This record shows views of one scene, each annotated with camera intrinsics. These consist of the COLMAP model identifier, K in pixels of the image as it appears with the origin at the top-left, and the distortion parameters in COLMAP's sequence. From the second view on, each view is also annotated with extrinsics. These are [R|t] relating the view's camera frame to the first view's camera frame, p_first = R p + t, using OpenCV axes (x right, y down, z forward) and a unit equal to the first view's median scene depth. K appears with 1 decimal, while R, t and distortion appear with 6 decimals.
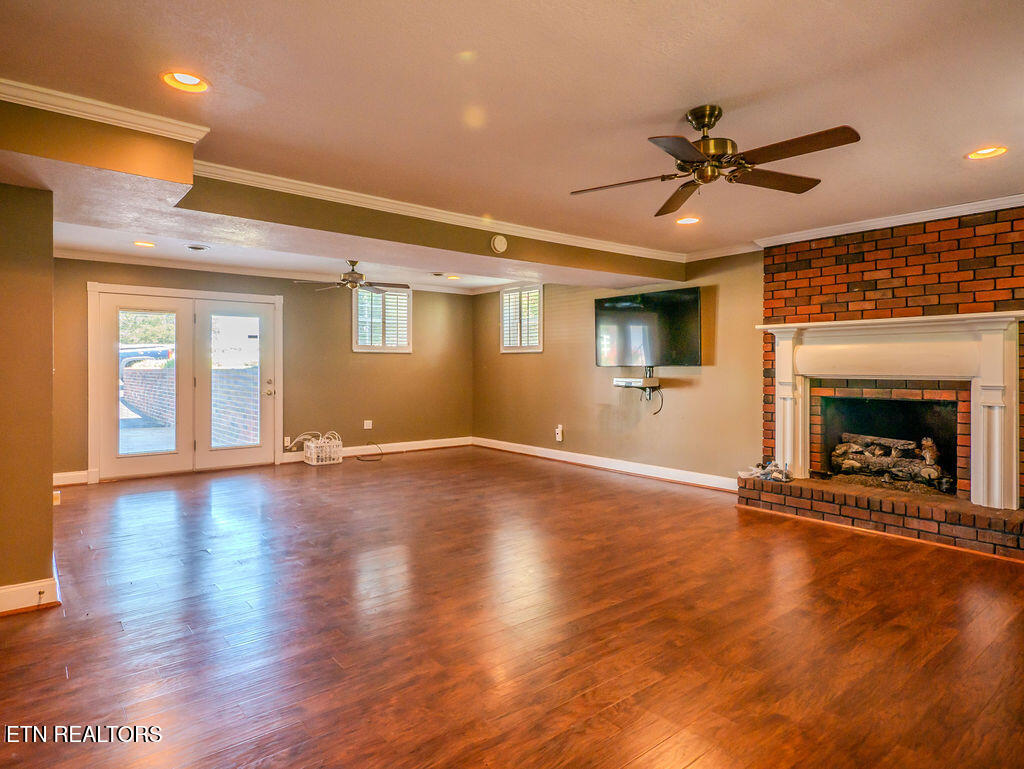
lens RADIAL K [[595.9, 0, 509.8], [0, 595.9, 377.8], [0, 0, 1]] dist [0.000910, 0.000121]
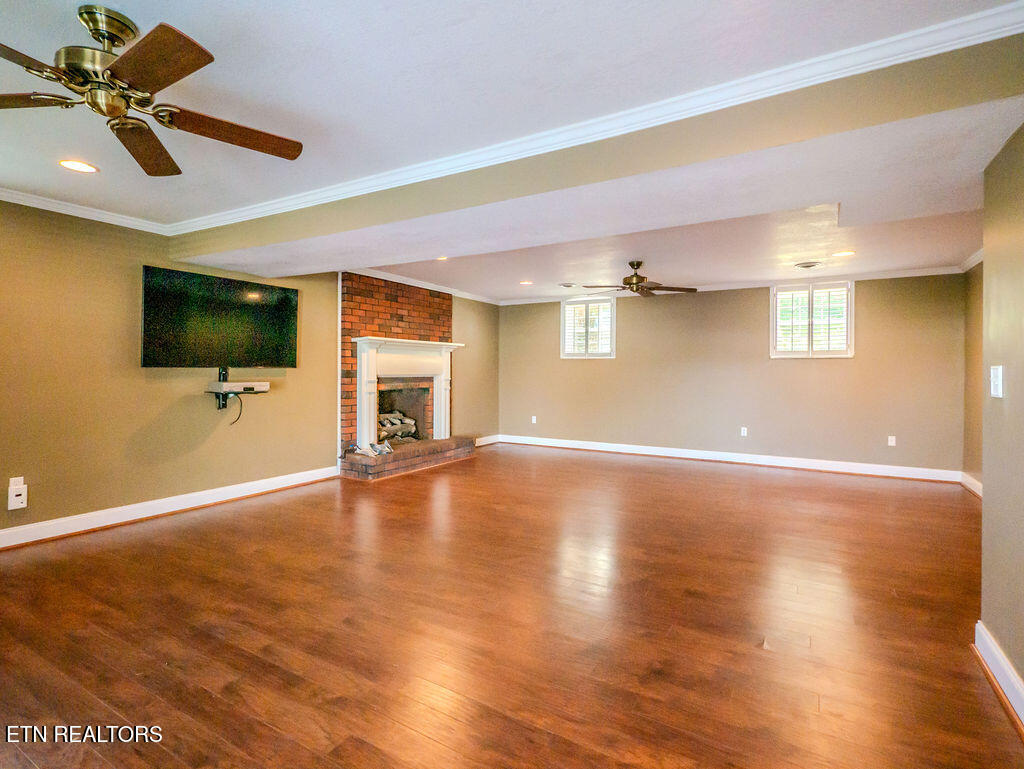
lens RADIAL K [[507.3, 0, 509.7], [0, 507.3, 378.3], [0, 0, 1]] dist [0.000975, 0.000180]
pose [[-0.331037, -0.017878, 0.943448, -0.764321], [0.010959, 0.999680, 0.022789, -0.021948], [-0.943554, 0.017883, -0.330735, 1.170512]]
